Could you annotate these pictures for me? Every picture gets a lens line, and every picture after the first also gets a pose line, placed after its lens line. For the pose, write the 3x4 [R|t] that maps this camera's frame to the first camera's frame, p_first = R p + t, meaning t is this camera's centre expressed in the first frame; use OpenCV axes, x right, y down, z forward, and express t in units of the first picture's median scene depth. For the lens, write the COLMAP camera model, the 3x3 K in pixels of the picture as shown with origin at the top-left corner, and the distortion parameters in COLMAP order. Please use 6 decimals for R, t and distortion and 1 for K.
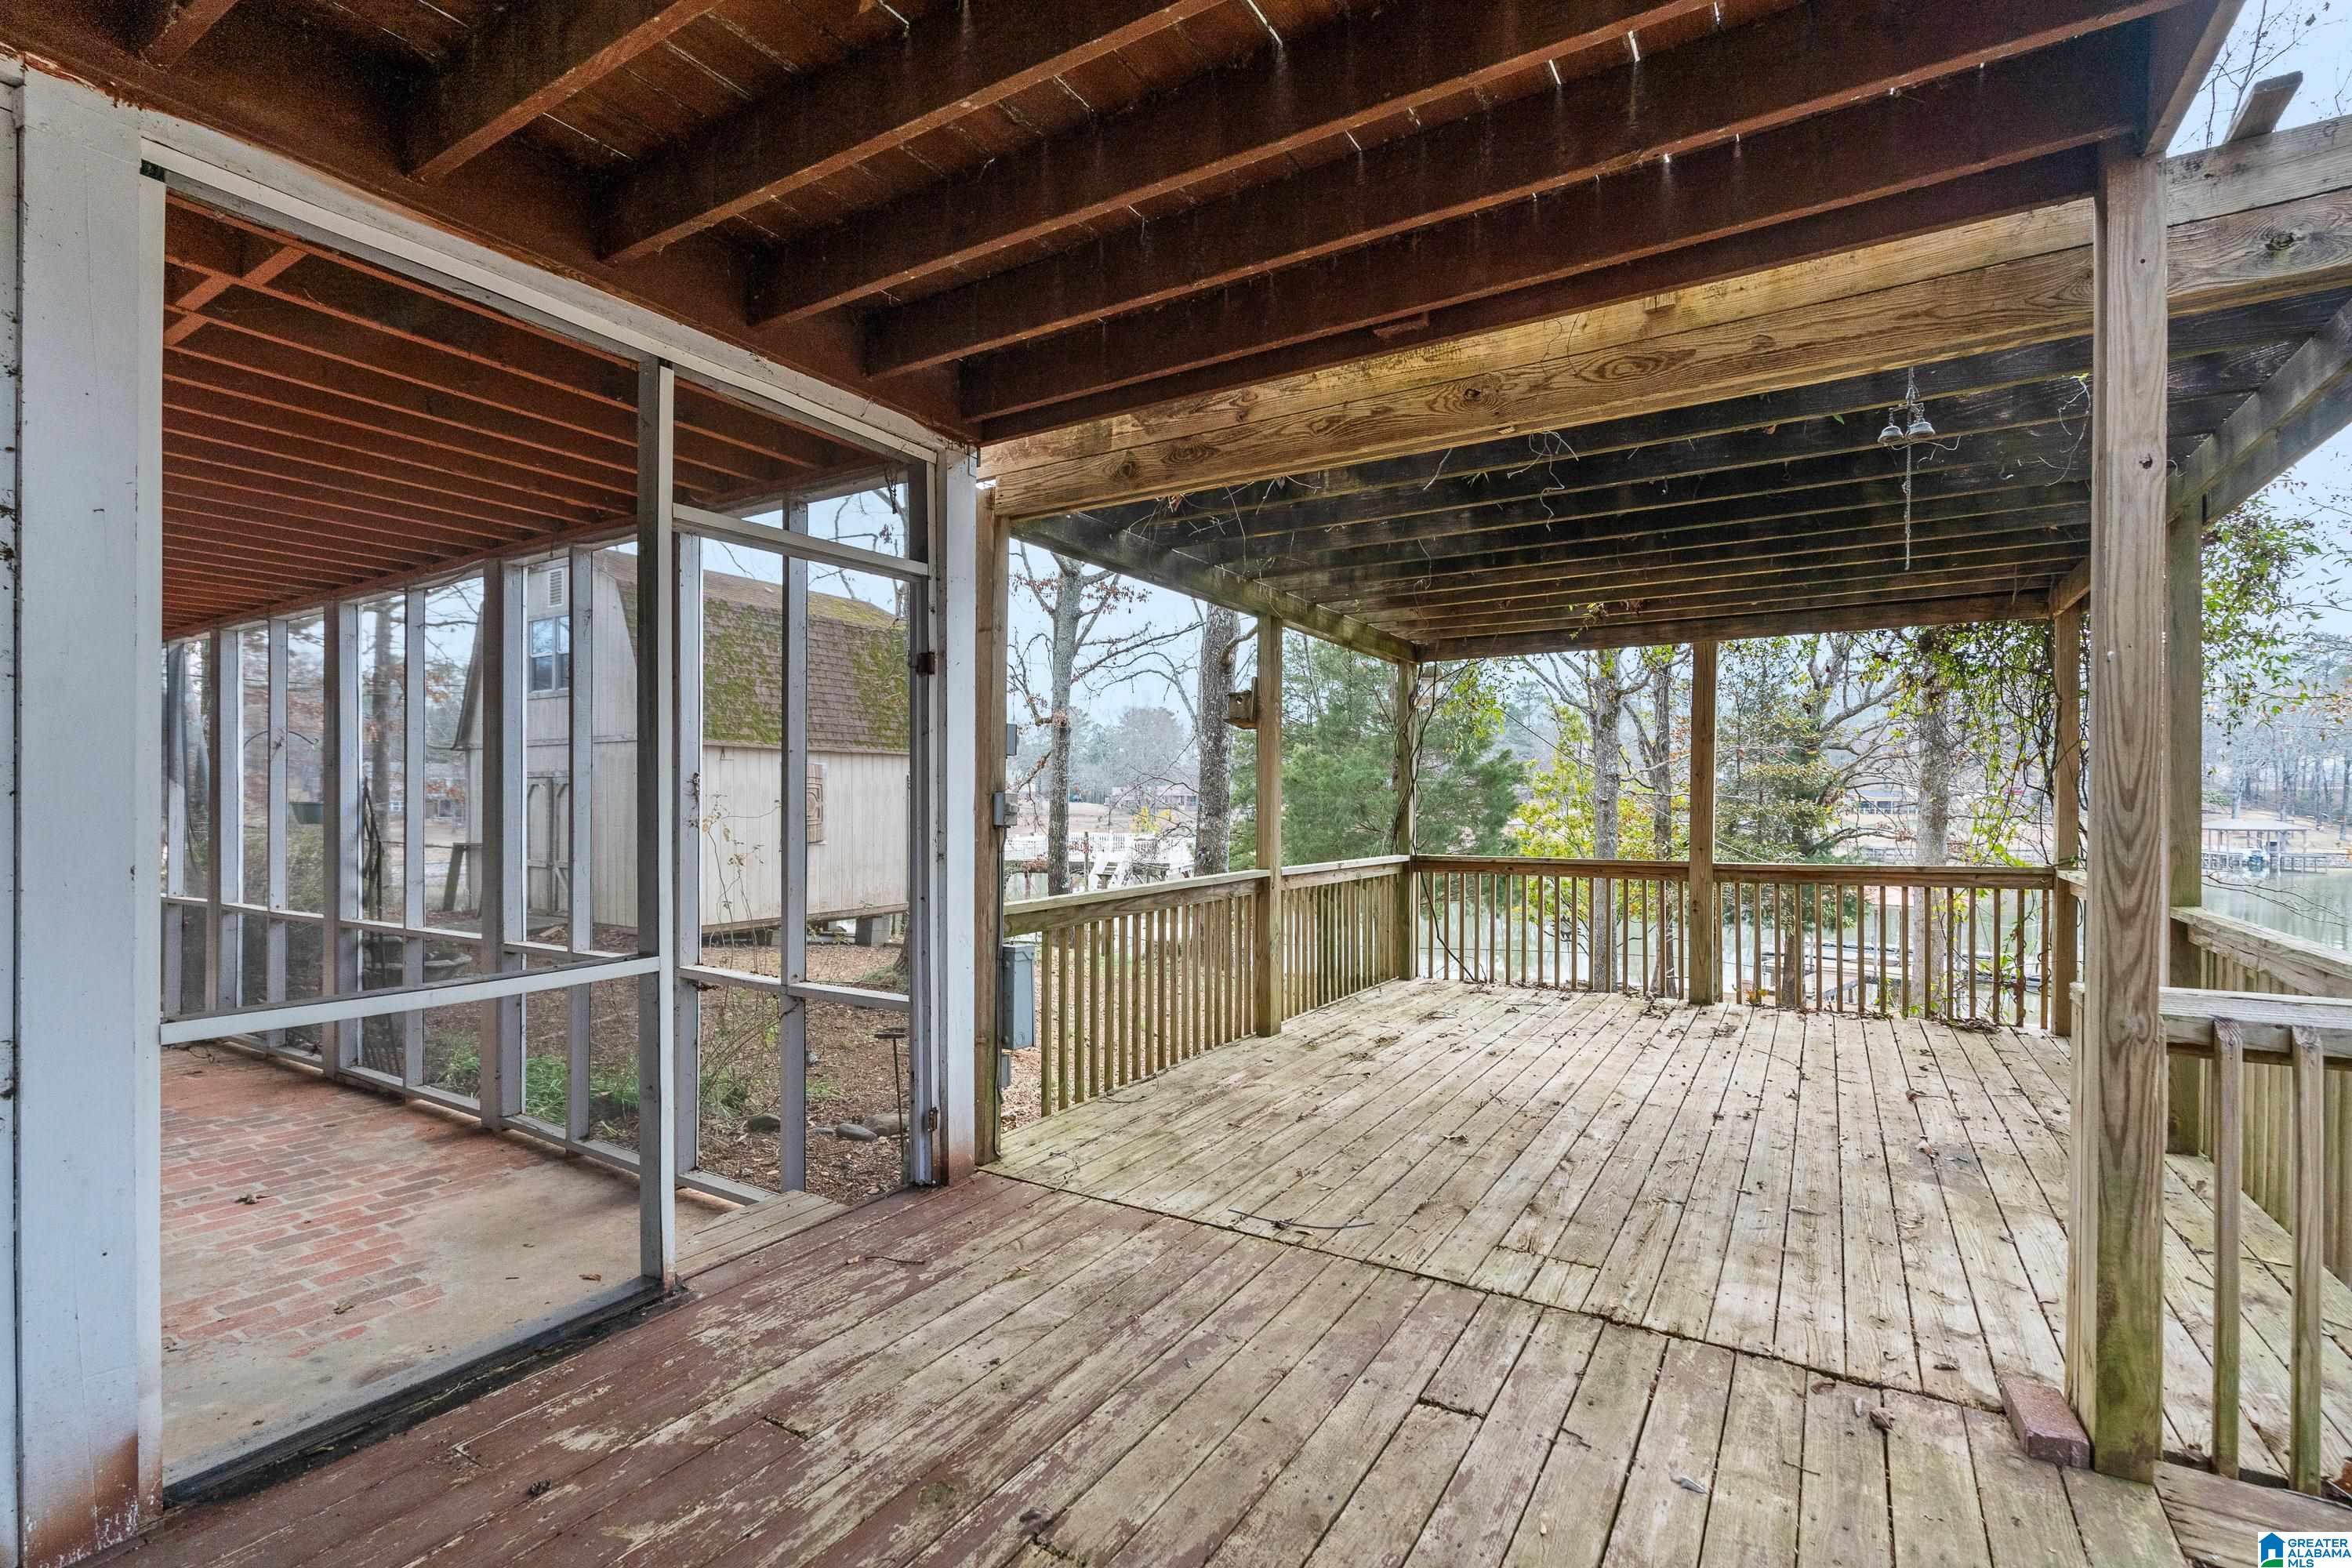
lens RADIAL K [[1080.2, 0, 1176.0], [0, 1080.2, 784.0], [0, 0, 1]] dist [-0.004559, 0.000413]
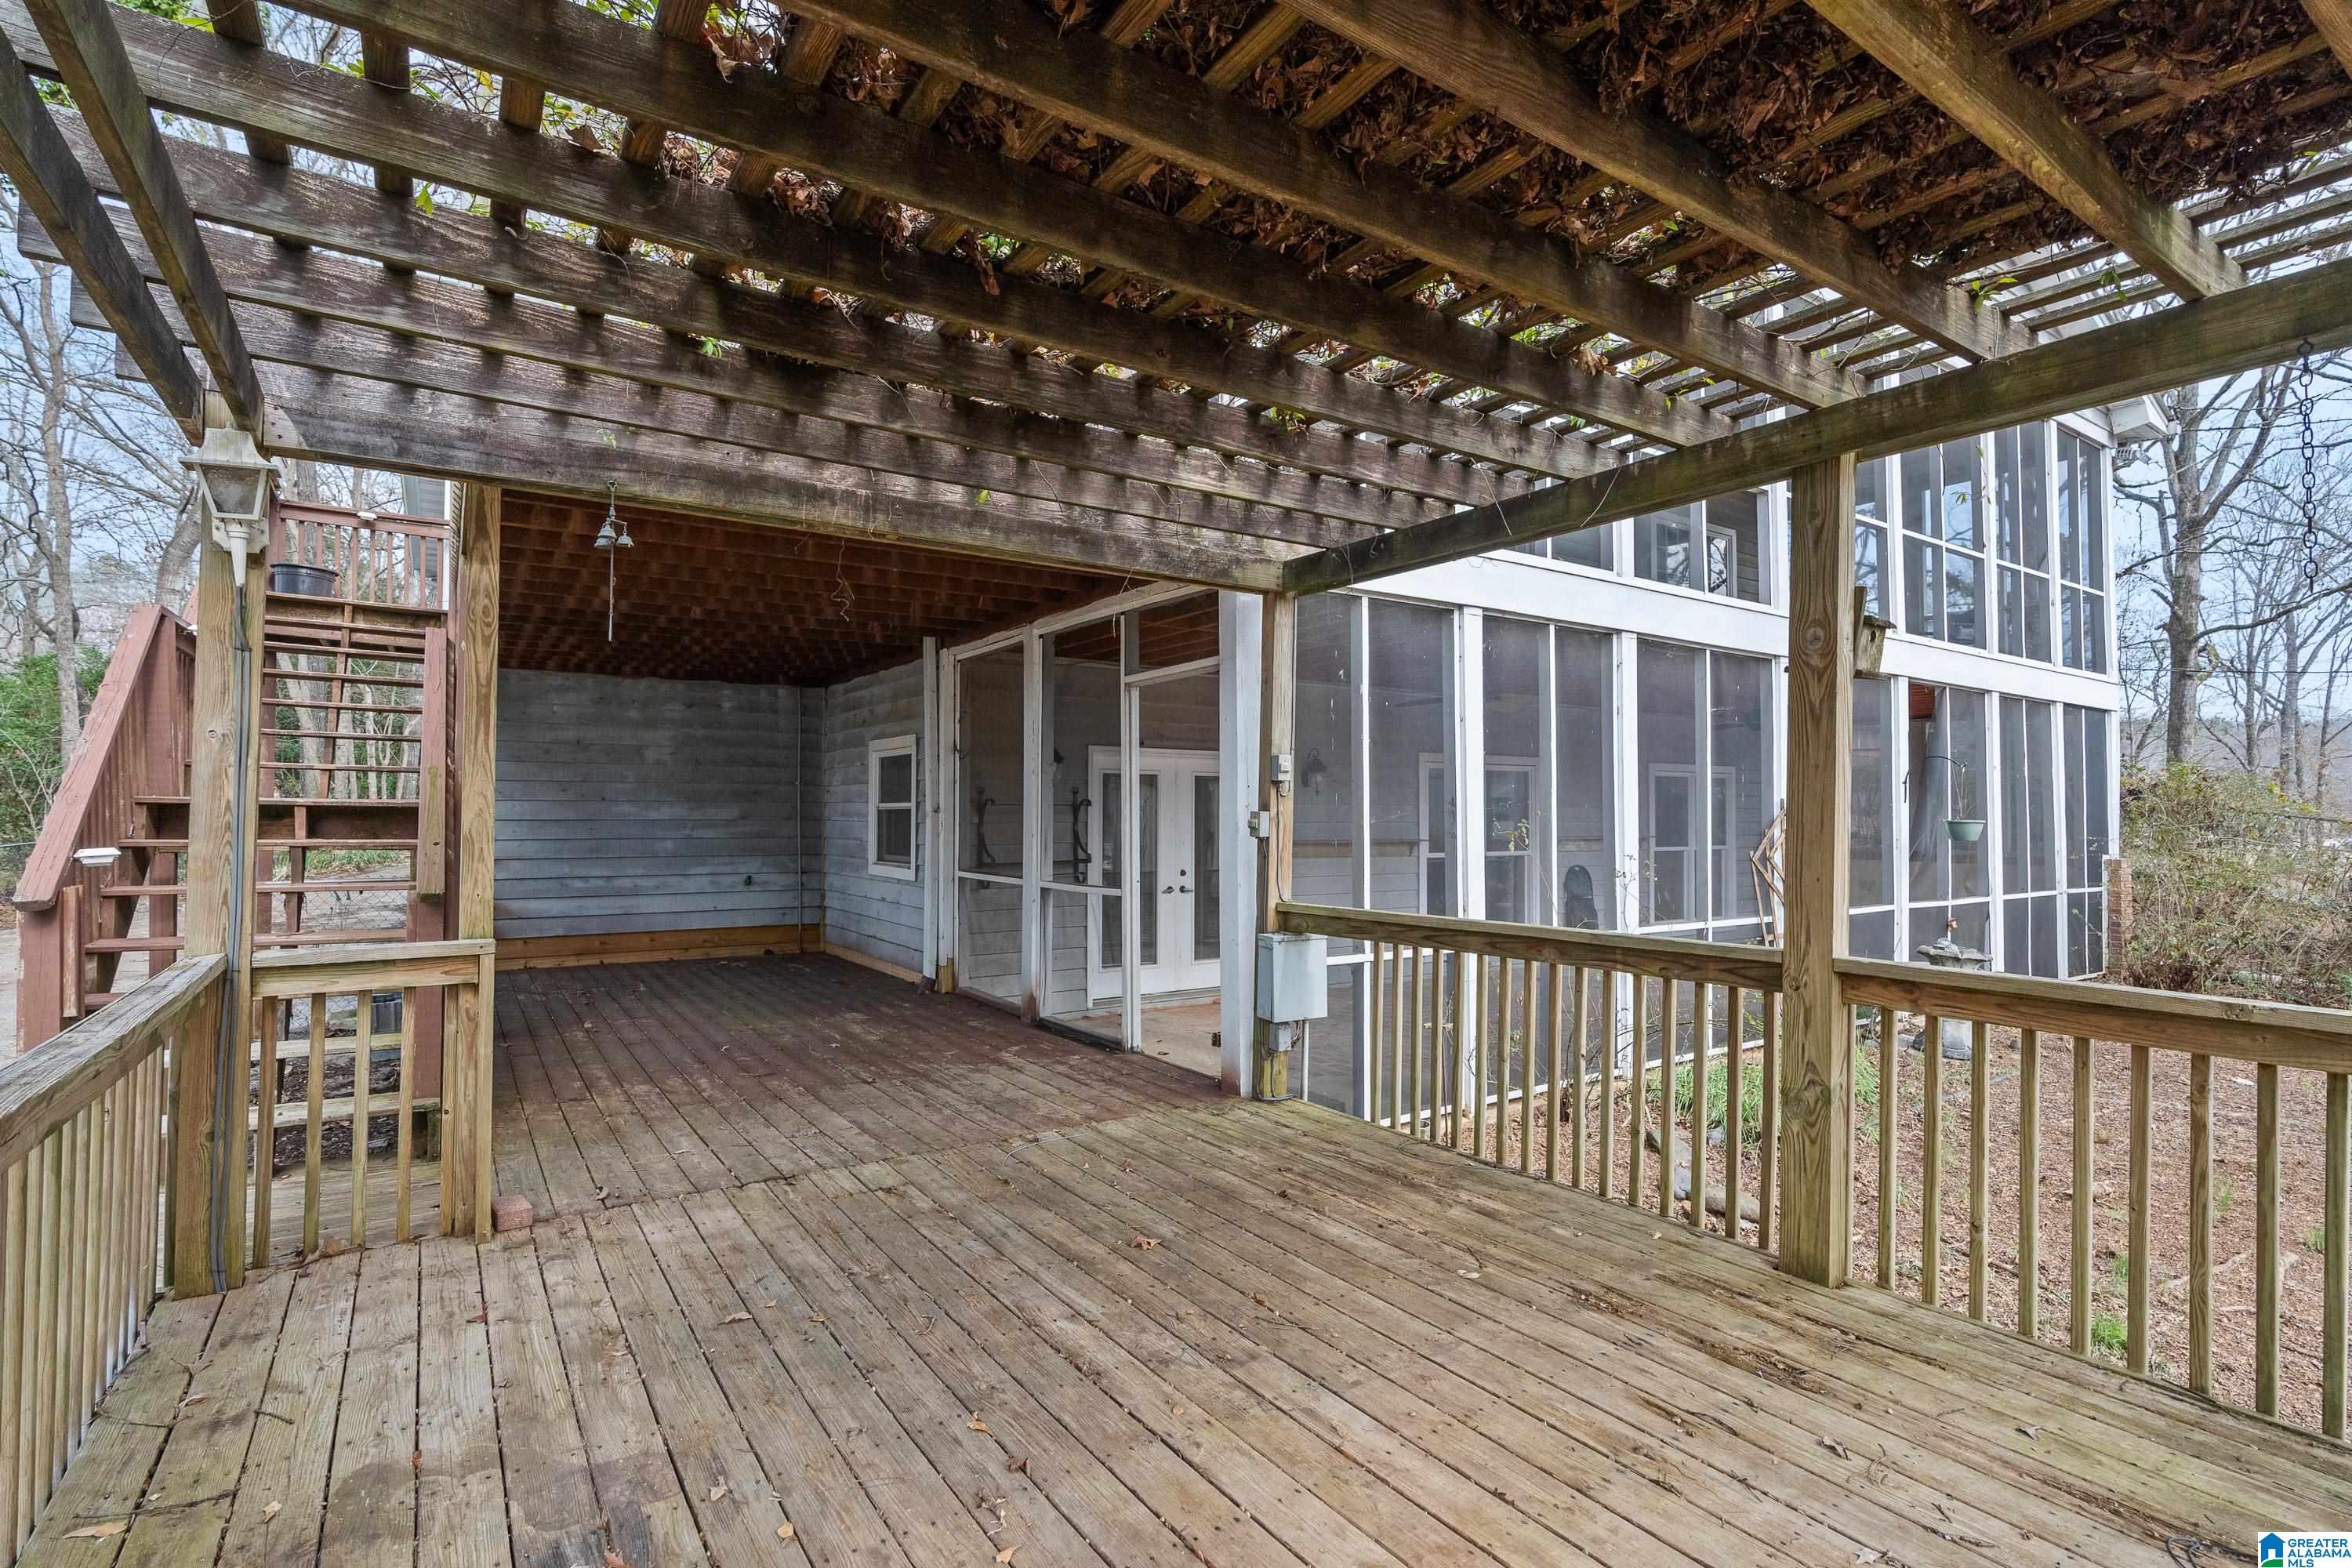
lens RADIAL K [[1087.4, 0, 1176.0], [0, 1087.4, 784.0], [0, 0, 1]] dist [-0.006463, -0.000254]
pose [[-0.411270, -0.029622, -0.911032, 0.917878], [0.009018, 0.999291, -0.036562, 0.016967], [0.911469, -0.023252, -0.410712, 1.256257]]
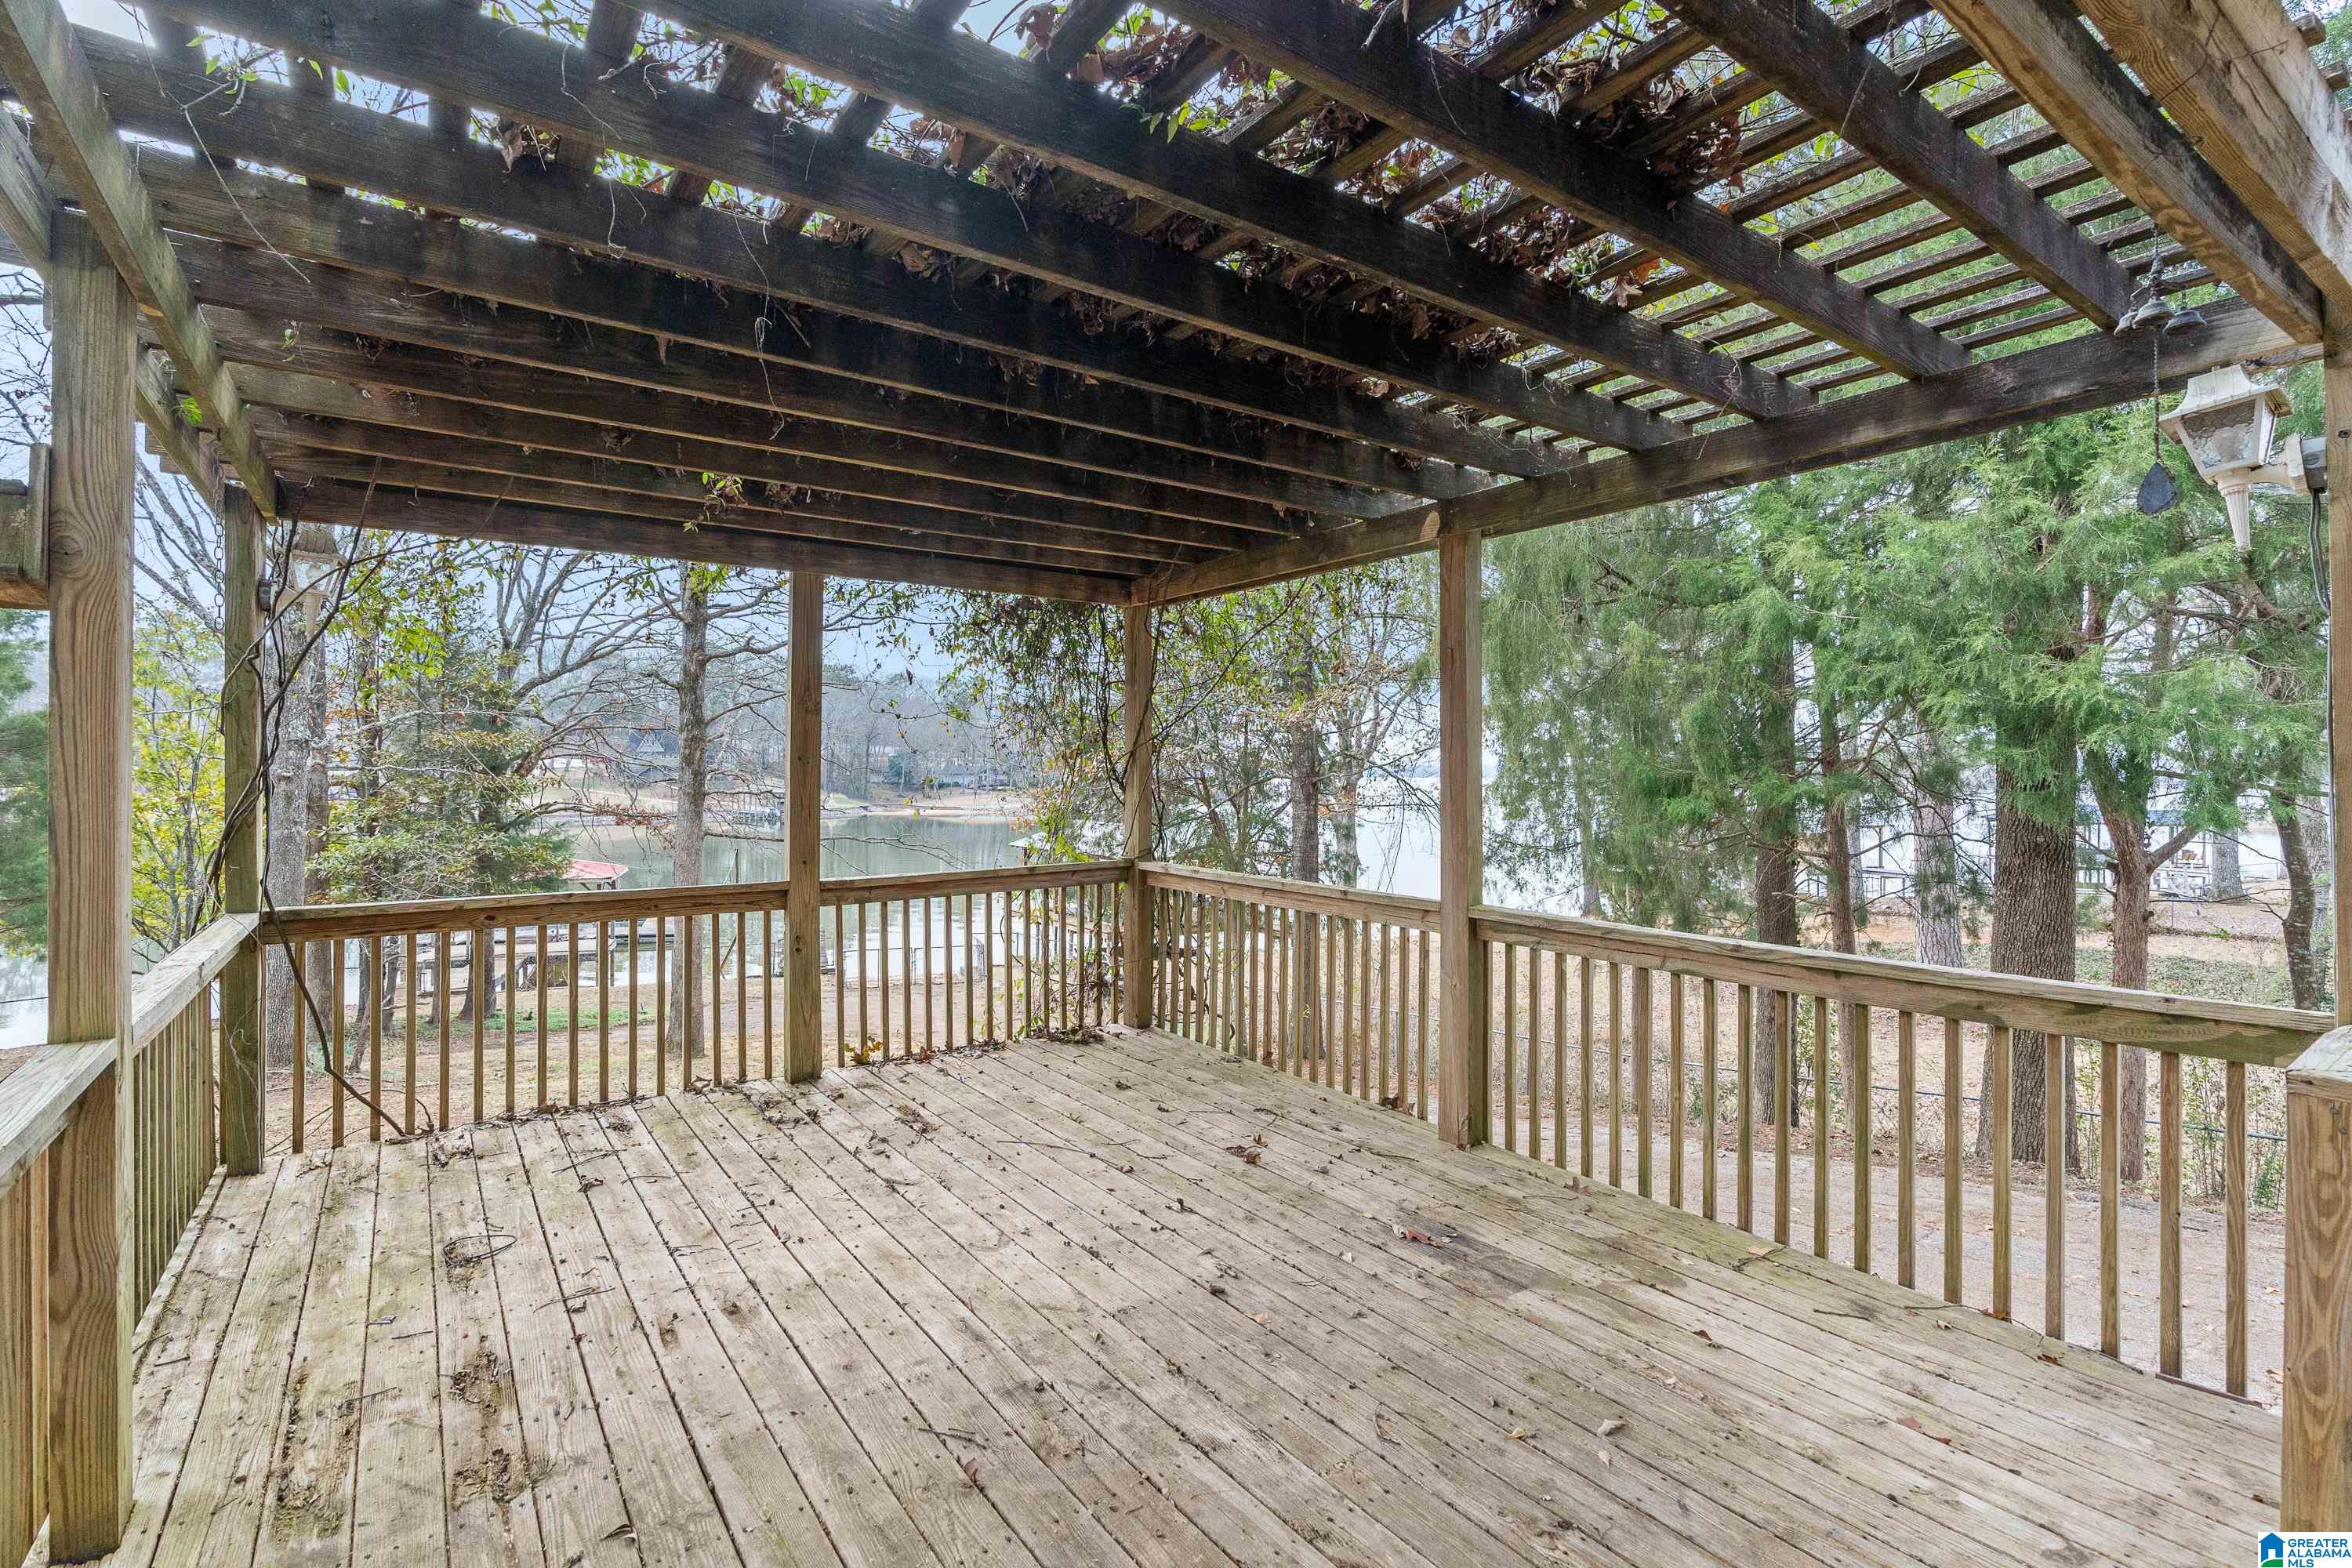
lens RADIAL K [[1087.4, 0, 1176.0], [0, 1087.4, 784.0], [0, 0, 1]] dist [-0.006463, -0.000254]
pose [[0.392961, -0.009861, 0.919502, -0.116901], [-0.018787, 0.999648, 0.018749, -0.015380], [-0.919363, -0.024643, 0.392637, 0.757563]]
